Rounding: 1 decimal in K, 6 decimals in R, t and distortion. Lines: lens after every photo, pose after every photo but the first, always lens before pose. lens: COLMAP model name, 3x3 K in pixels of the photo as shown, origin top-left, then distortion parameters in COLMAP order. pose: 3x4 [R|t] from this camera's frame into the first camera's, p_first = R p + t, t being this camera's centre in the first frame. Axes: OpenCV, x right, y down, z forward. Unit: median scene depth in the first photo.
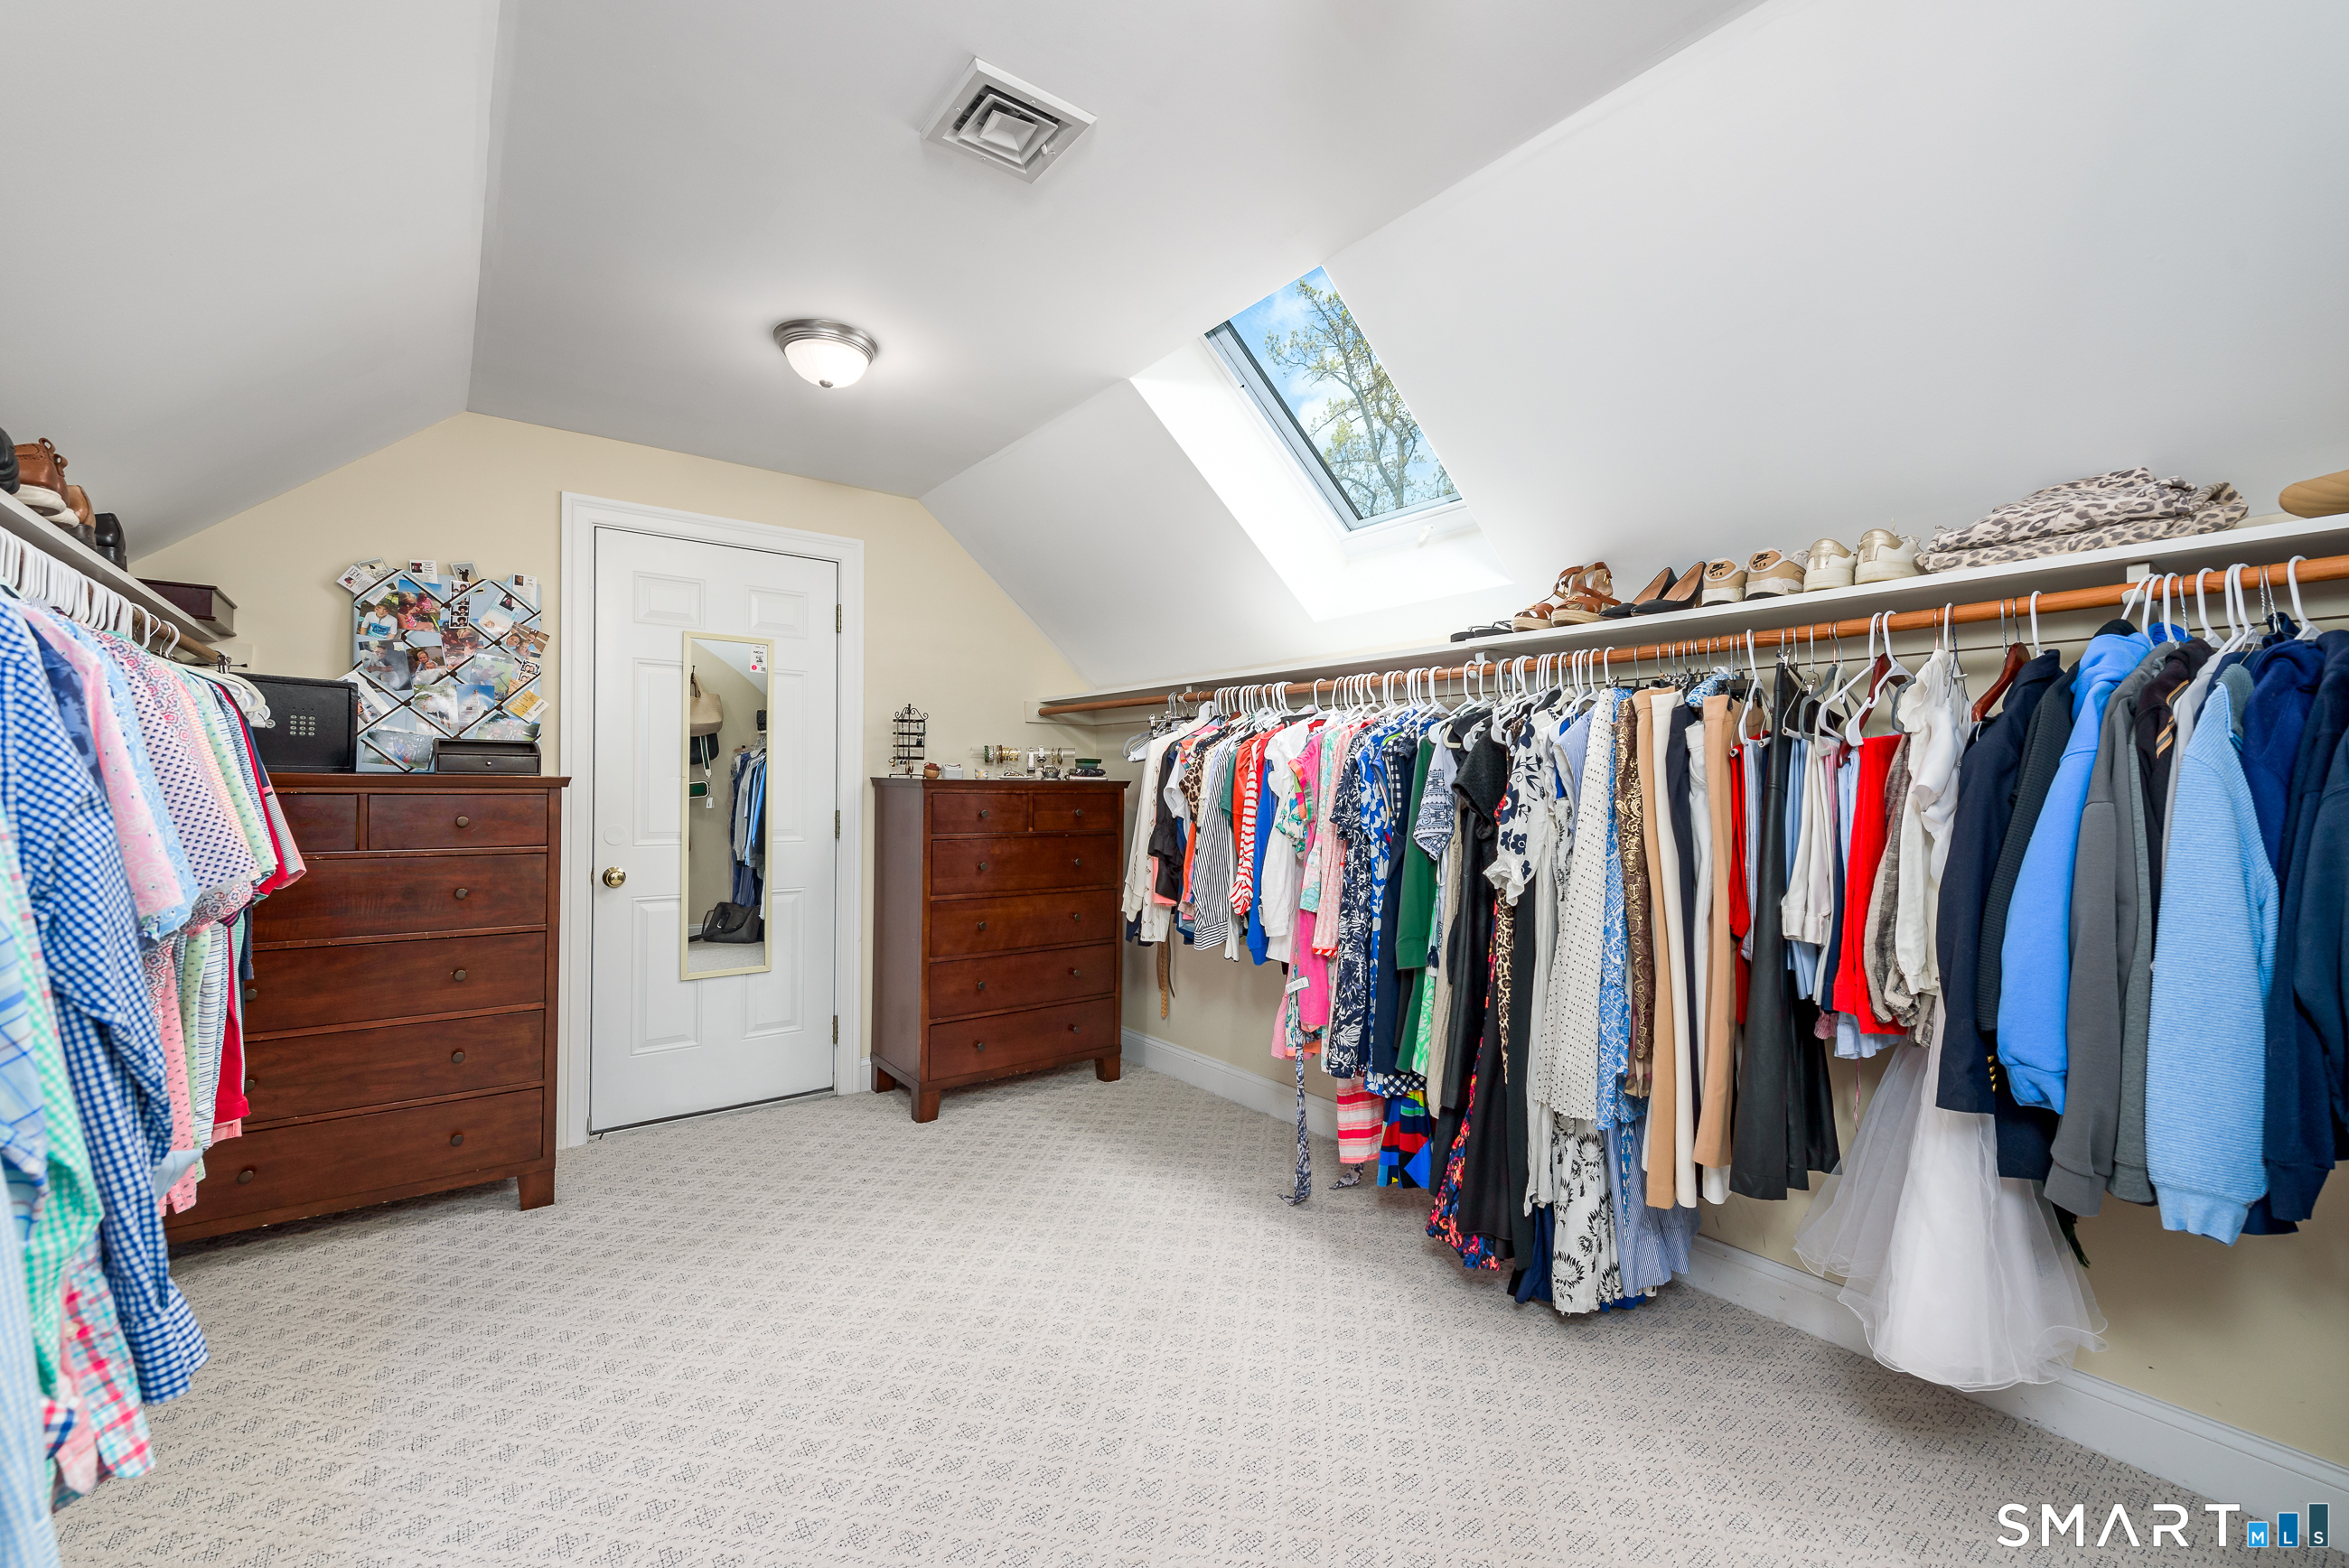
lens RADIAL K [[966.3, 0, 1183.8], [0, 966.3, 782.2], [0, 0, 1]] dist [0.003810, 0.000138]
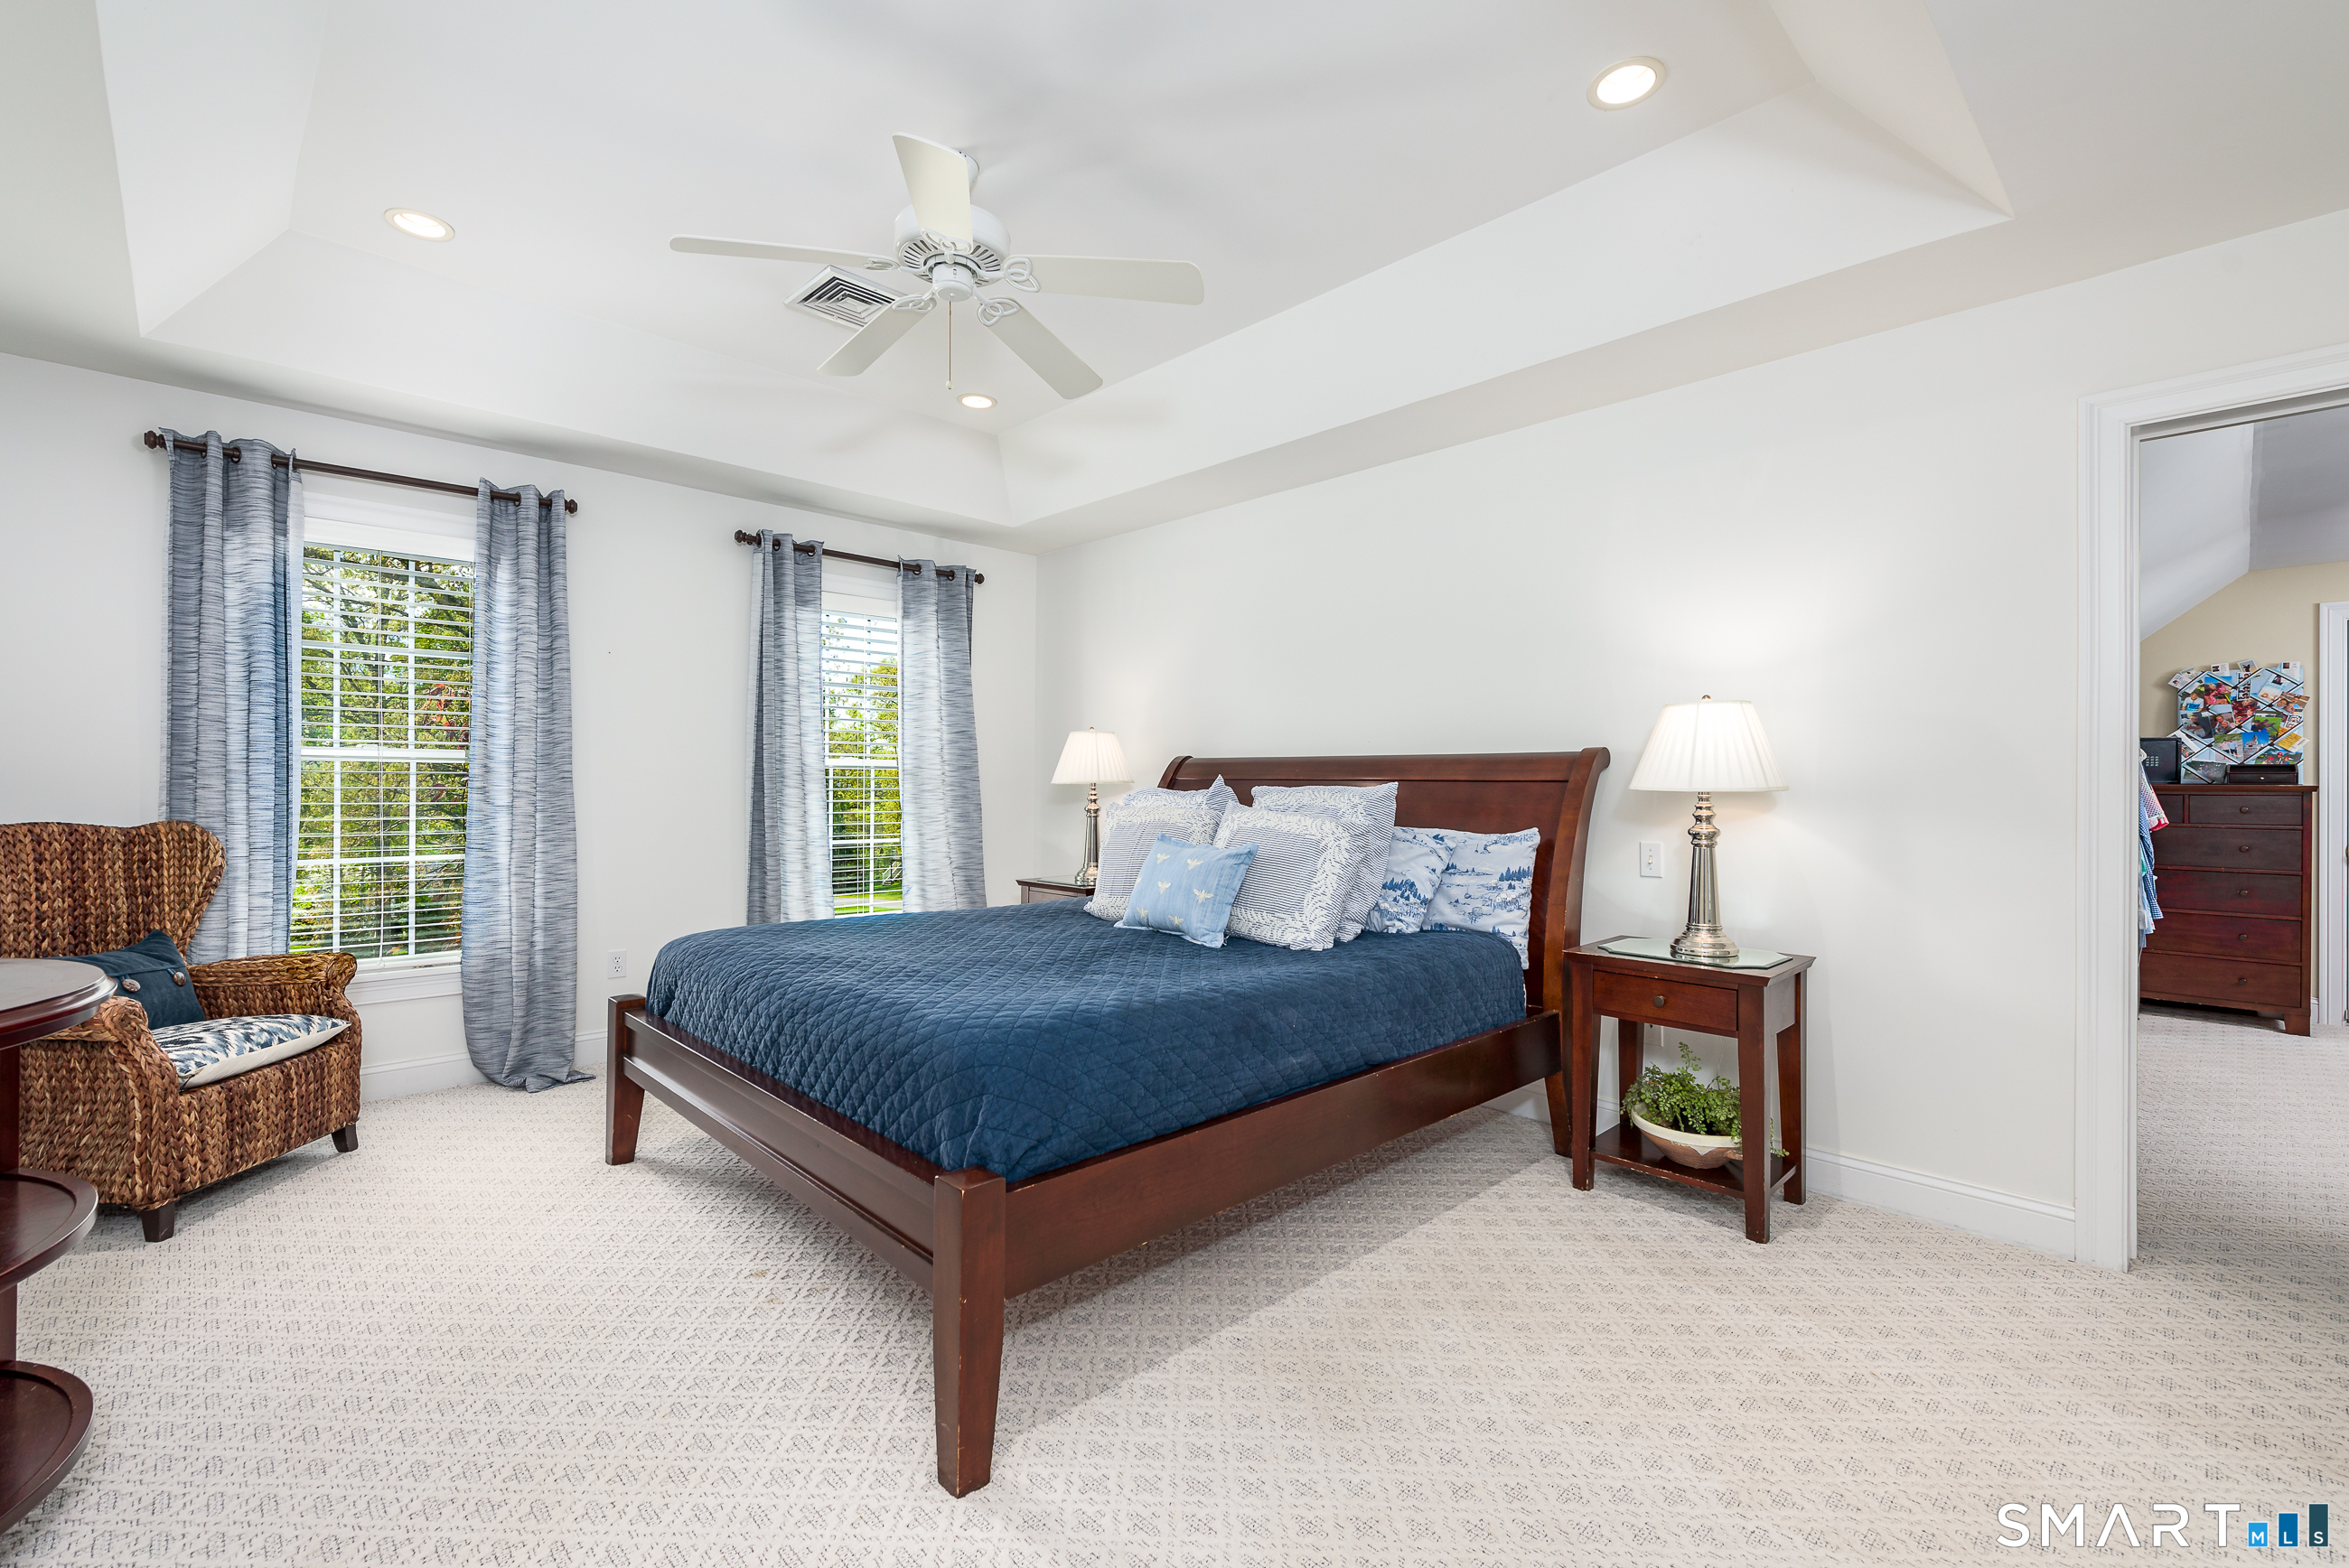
lens RADIAL K [[1023.8, 0, 1187.8], [0, 1023.8, 789.8], [0, 0, 1]] dist [0.013992, -0.000044]
pose [[0.123641, -0.004730, -0.992316, 0.887527], [0.000268, 0.999989, -0.004733, 0.010140], [0.992327, 0.000320, 0.123640, -1.136977]]
